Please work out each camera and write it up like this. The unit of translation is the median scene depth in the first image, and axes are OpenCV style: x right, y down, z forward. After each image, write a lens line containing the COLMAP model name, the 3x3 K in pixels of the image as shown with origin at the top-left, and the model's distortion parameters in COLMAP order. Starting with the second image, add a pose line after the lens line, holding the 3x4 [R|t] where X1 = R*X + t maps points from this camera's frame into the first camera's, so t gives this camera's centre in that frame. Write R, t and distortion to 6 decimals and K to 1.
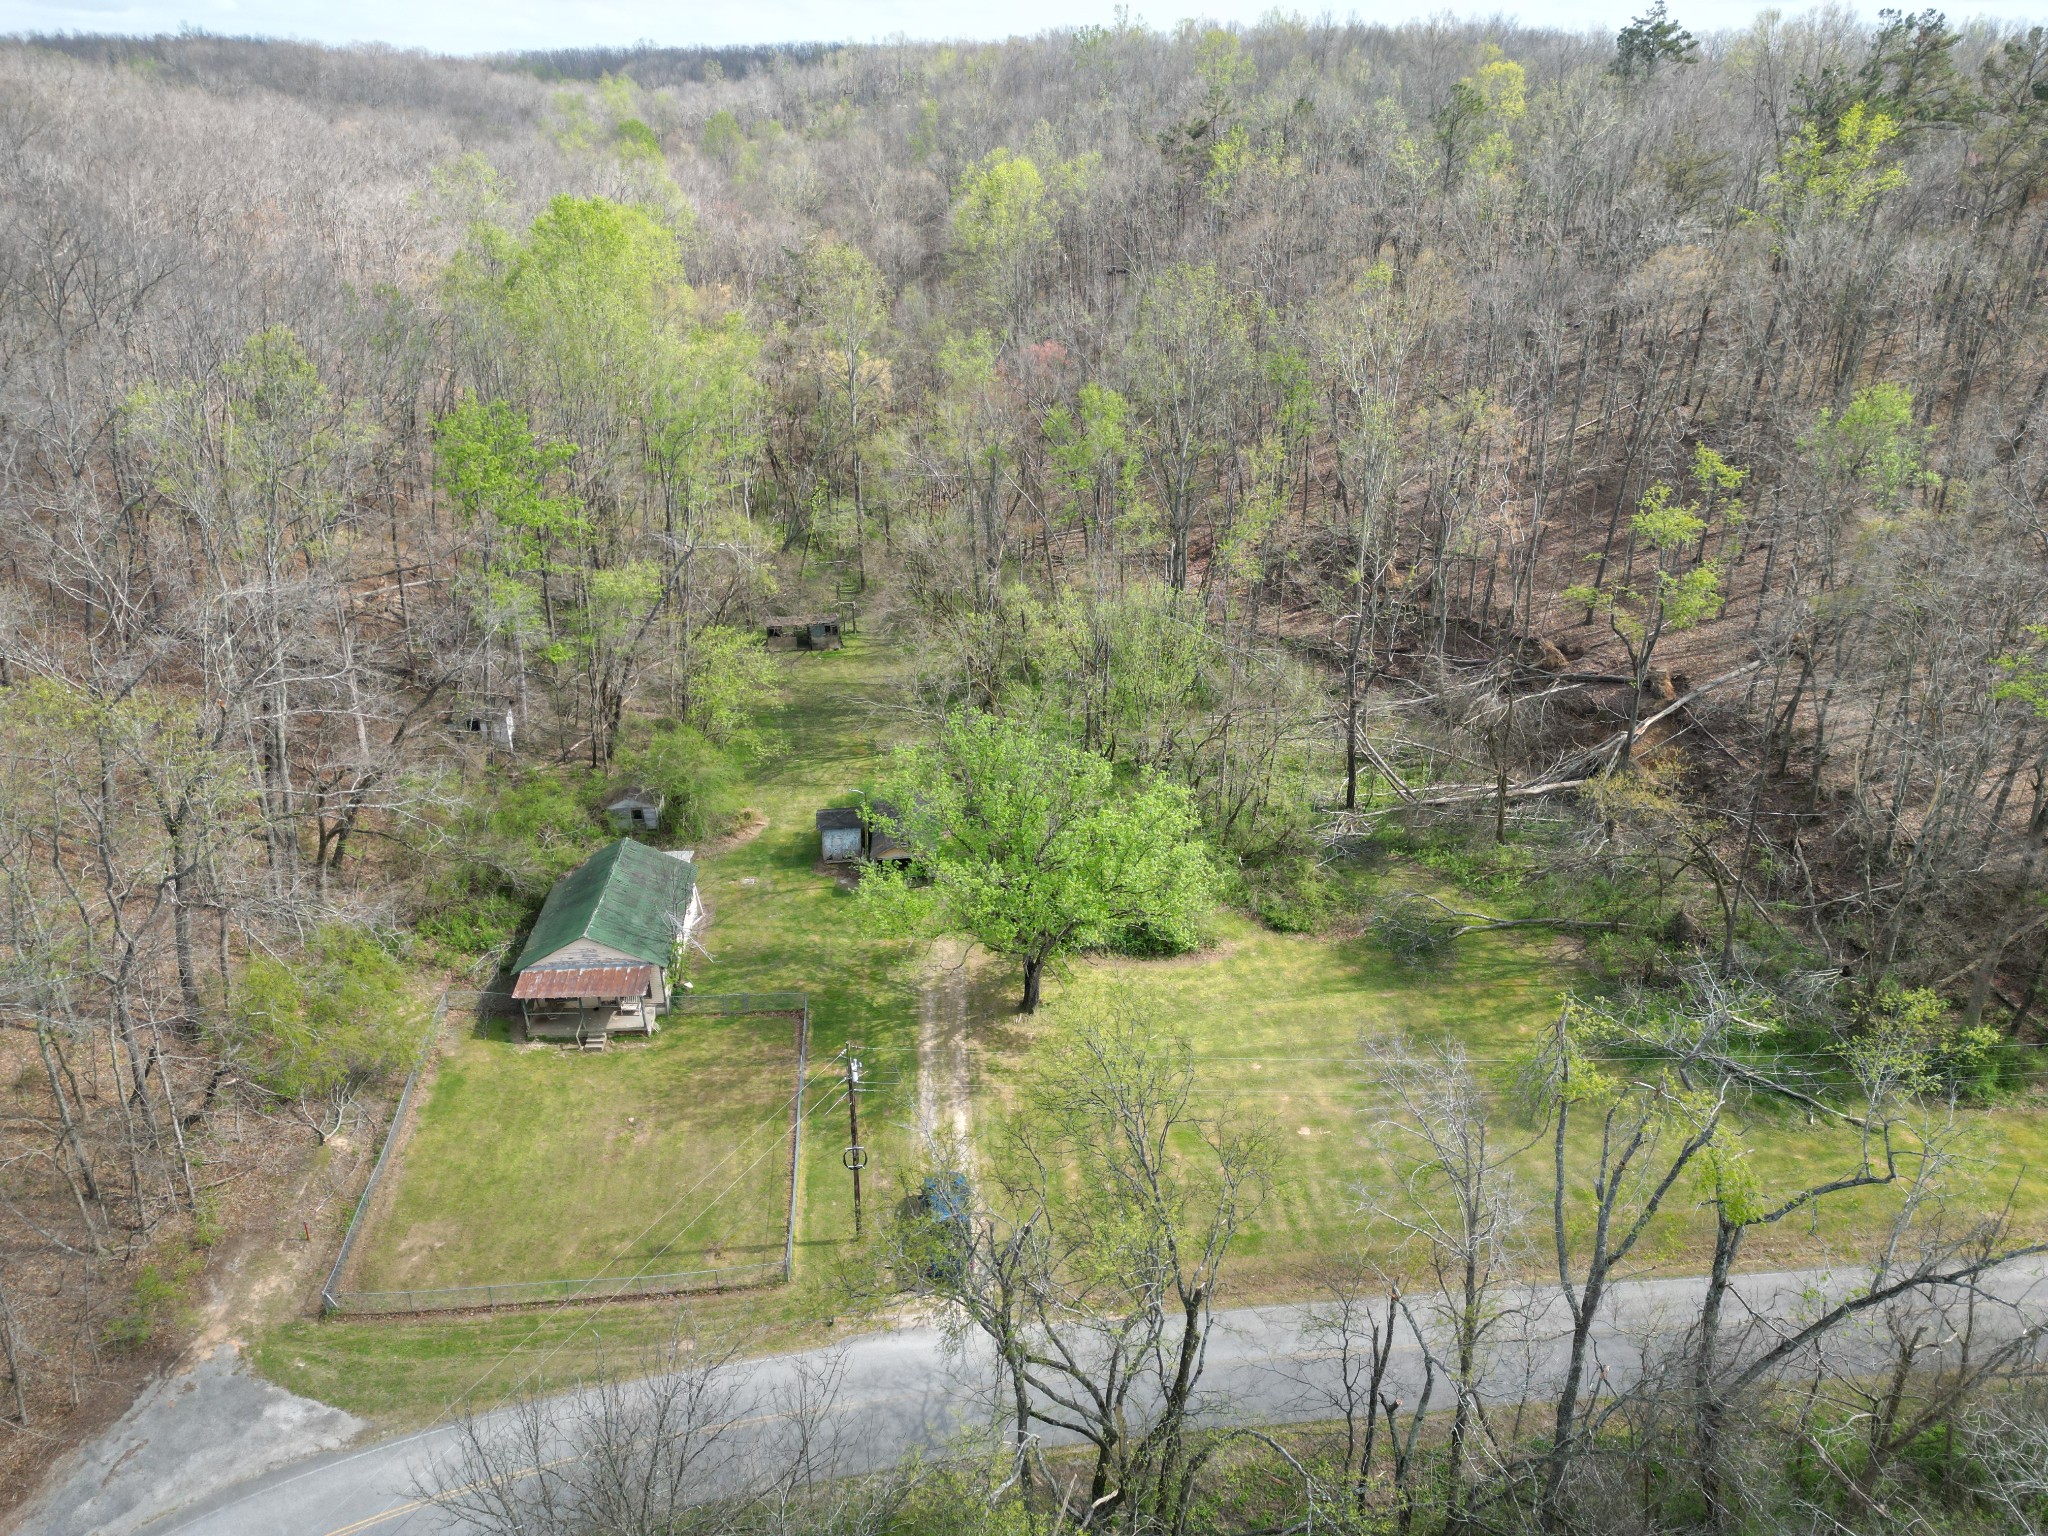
lens RADIAL K [[1431.3, 0, 1024.0], [0, 1431.3, 768.0], [0, 0, 1]] dist [0.087597, -0.090593]
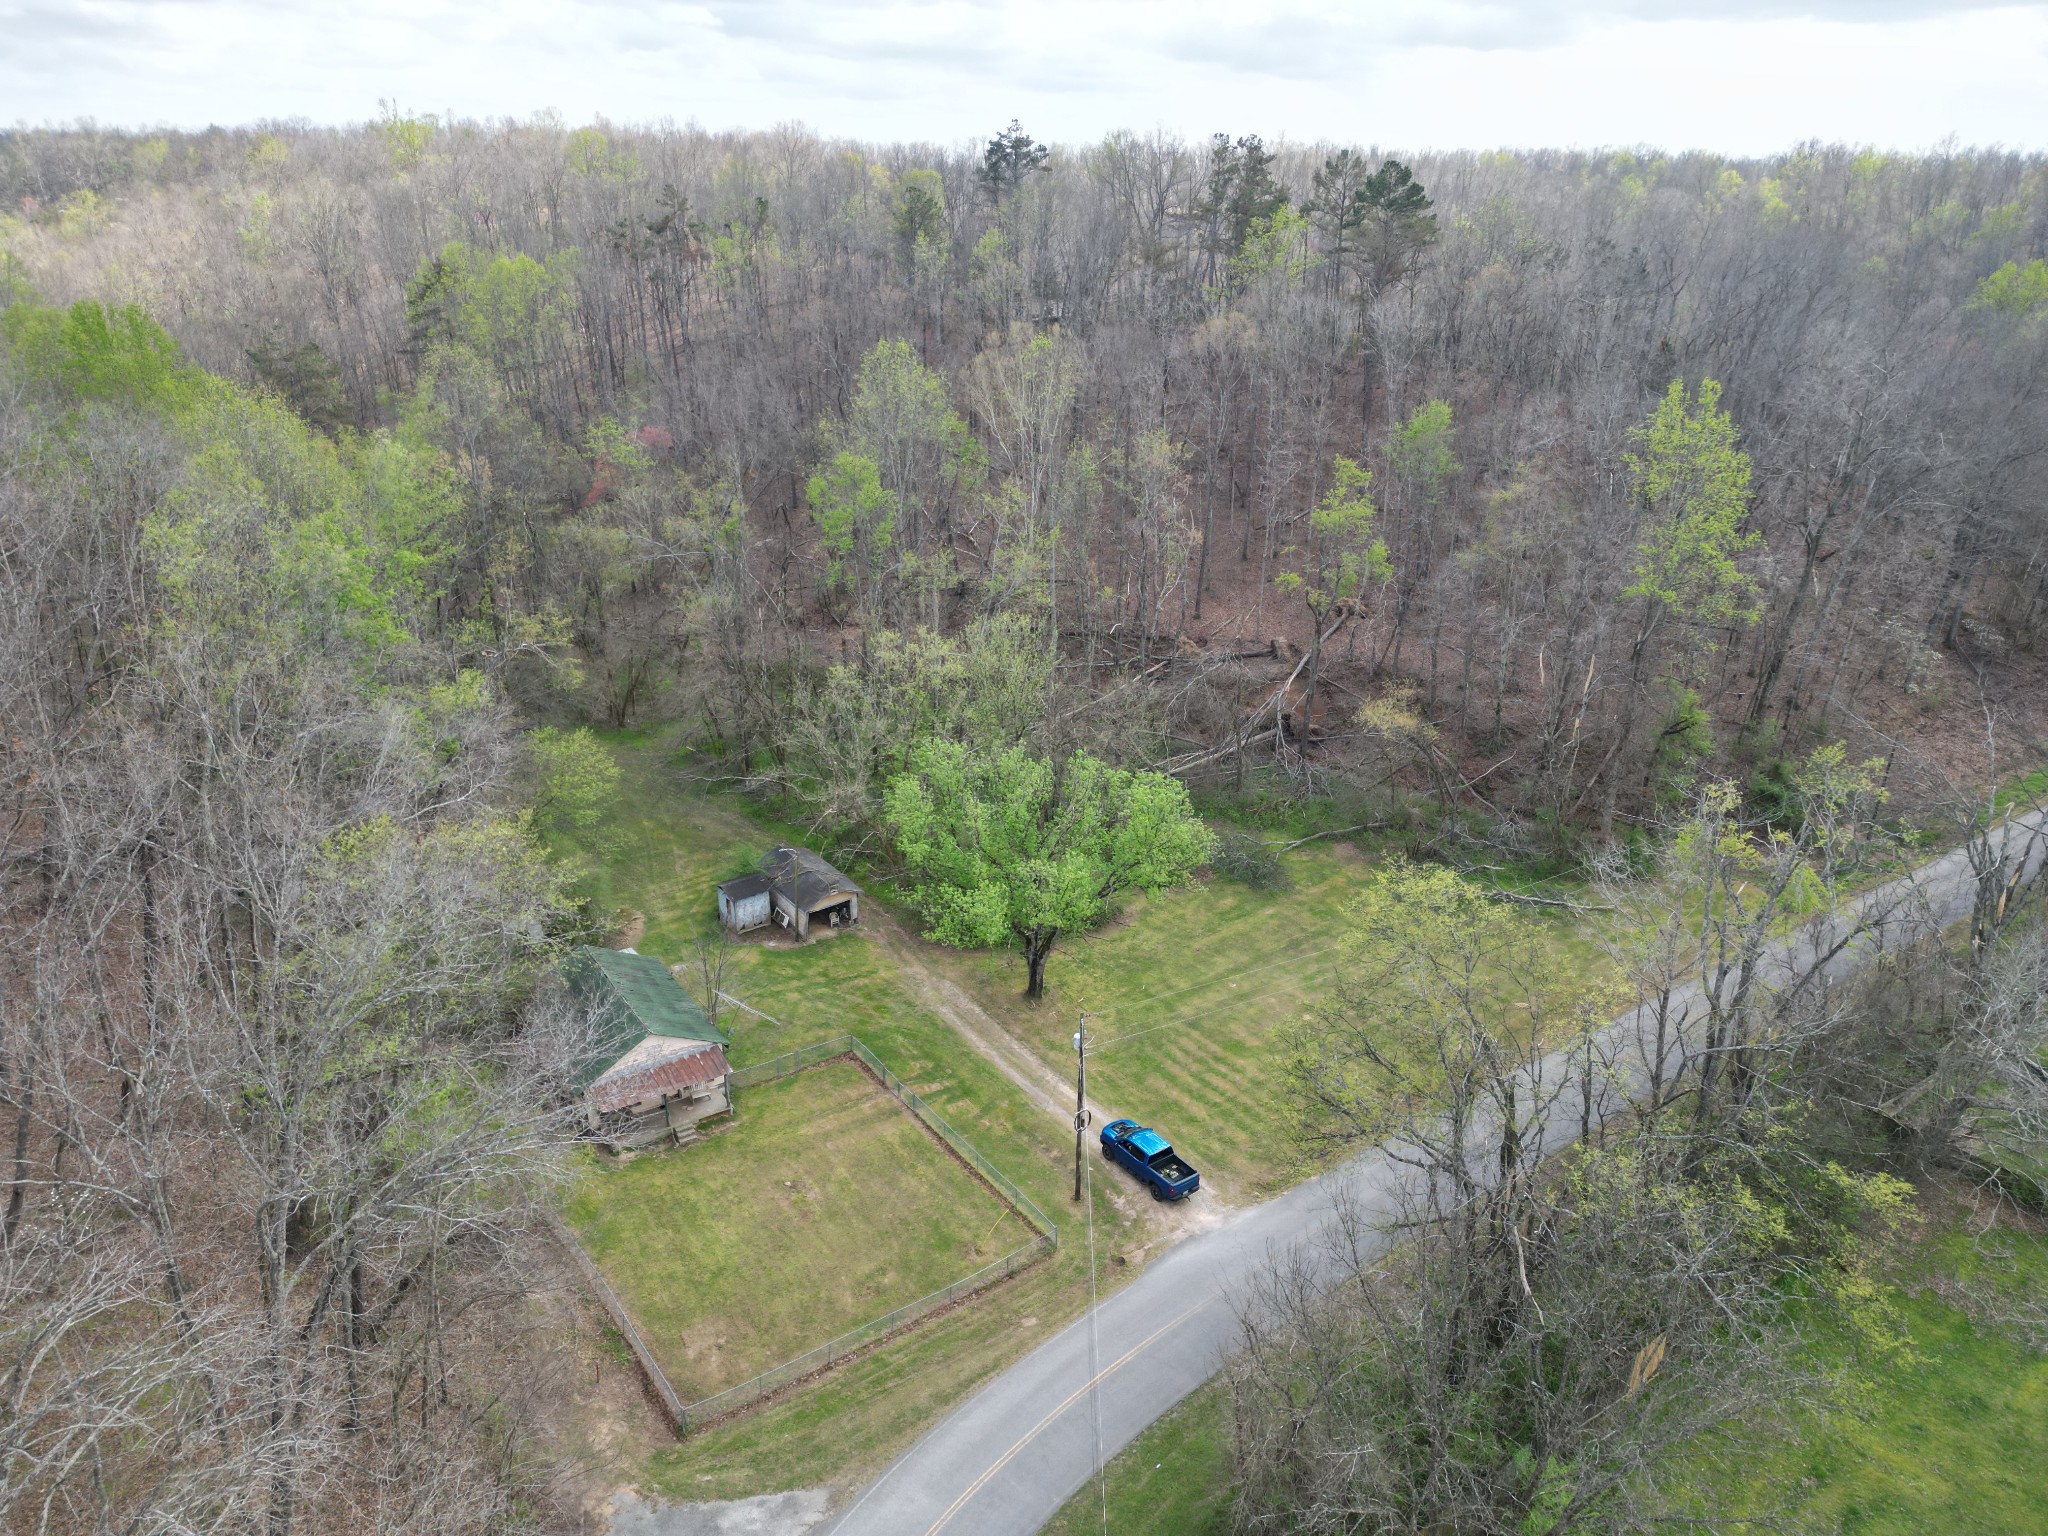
lens RADIAL K [[1407.2, 0, 1038.6], [0, 1407.2, 803.9], [0, 0, 1]] dist [0.042189, -0.043324]
pose [[0.859285, -0.195709, 0.472576, -0.470217], [0.209118, 0.977581, 0.024609, -0.002910], [-0.466797, 0.077678, 0.880946, 0.026882]]
